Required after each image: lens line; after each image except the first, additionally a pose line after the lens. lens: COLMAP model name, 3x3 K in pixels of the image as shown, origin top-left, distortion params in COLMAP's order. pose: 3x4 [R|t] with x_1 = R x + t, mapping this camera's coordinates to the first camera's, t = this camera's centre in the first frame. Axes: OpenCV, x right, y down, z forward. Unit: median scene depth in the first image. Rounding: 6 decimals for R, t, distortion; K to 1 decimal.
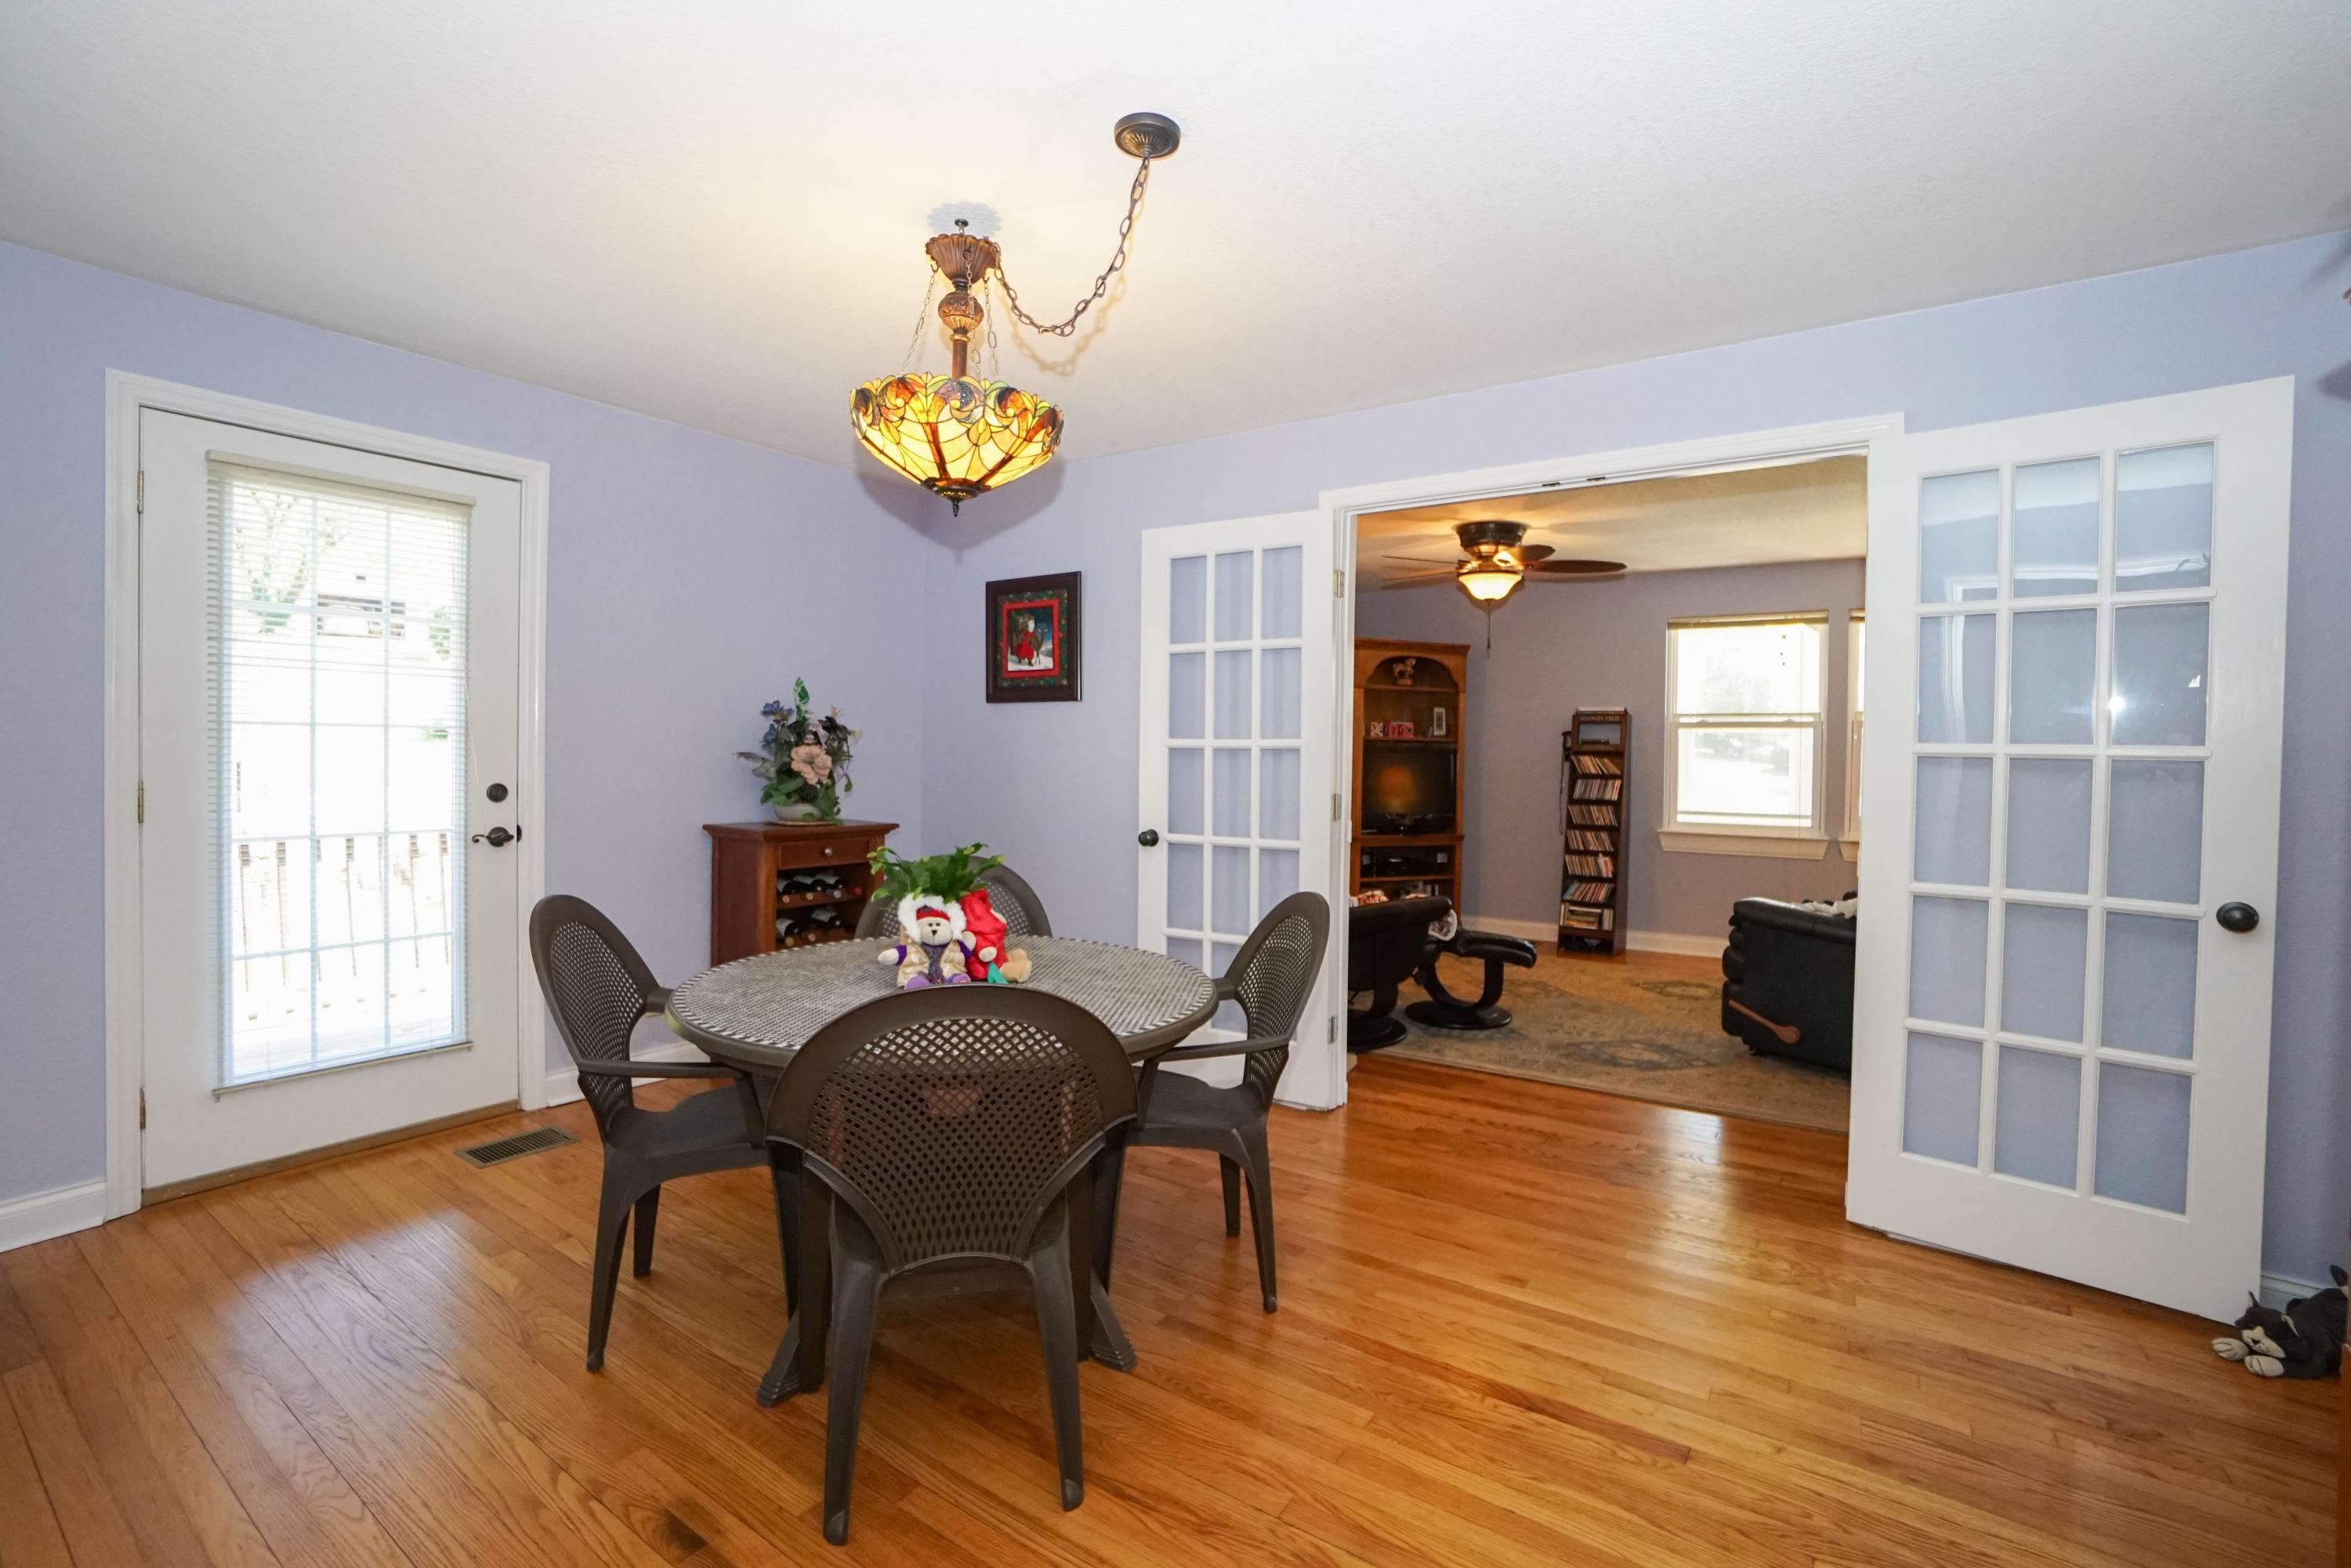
lens RADIAL K [[1047.6, 0, 1152.1], [0, 1047.6, 776.0], [0, 0, 1]] dist [-0.003789, 0.001520]
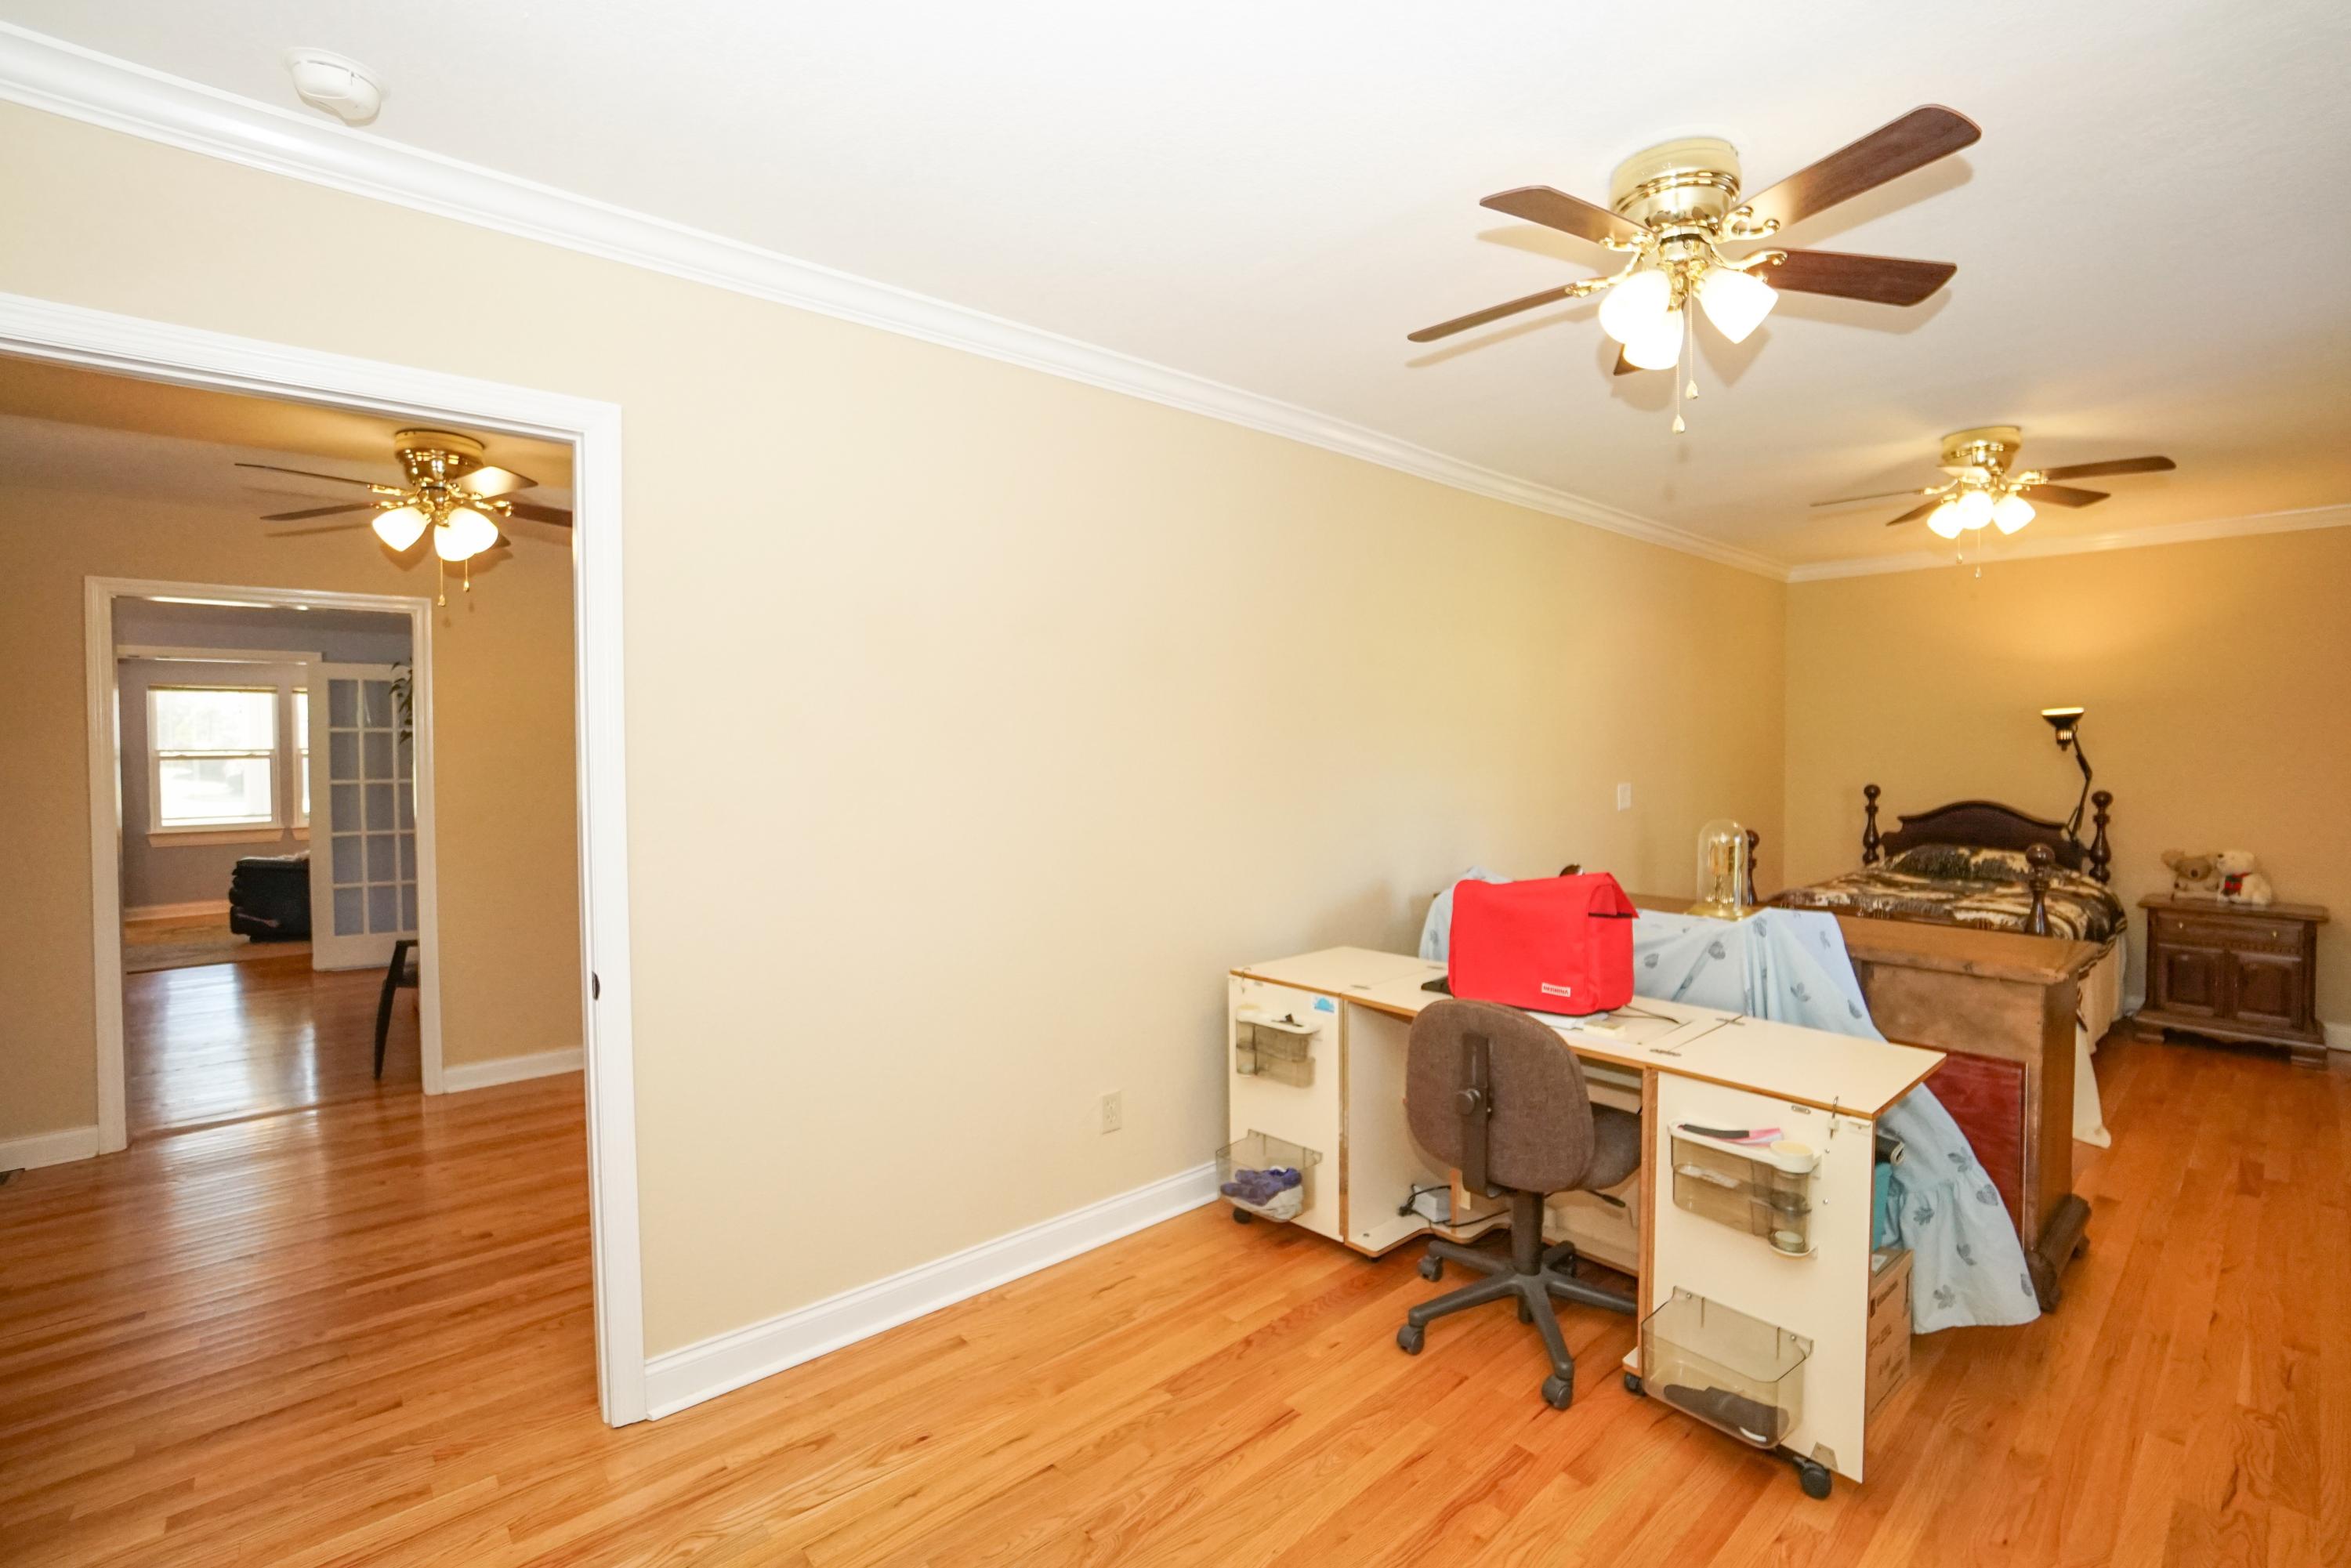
lens RADIAL K [[1047.6, 0, 1200.8], [0, 1047.6, 774.3], [0, 0, 1]] dist [-0.003789, 0.001520]
pose [[0.252603, -0.031834, 0.967046, -1.068443], [0.032830, 0.999165, 0.024316, -0.030266], [-0.967013, 0.025605, 0.253438, -1.507527]]
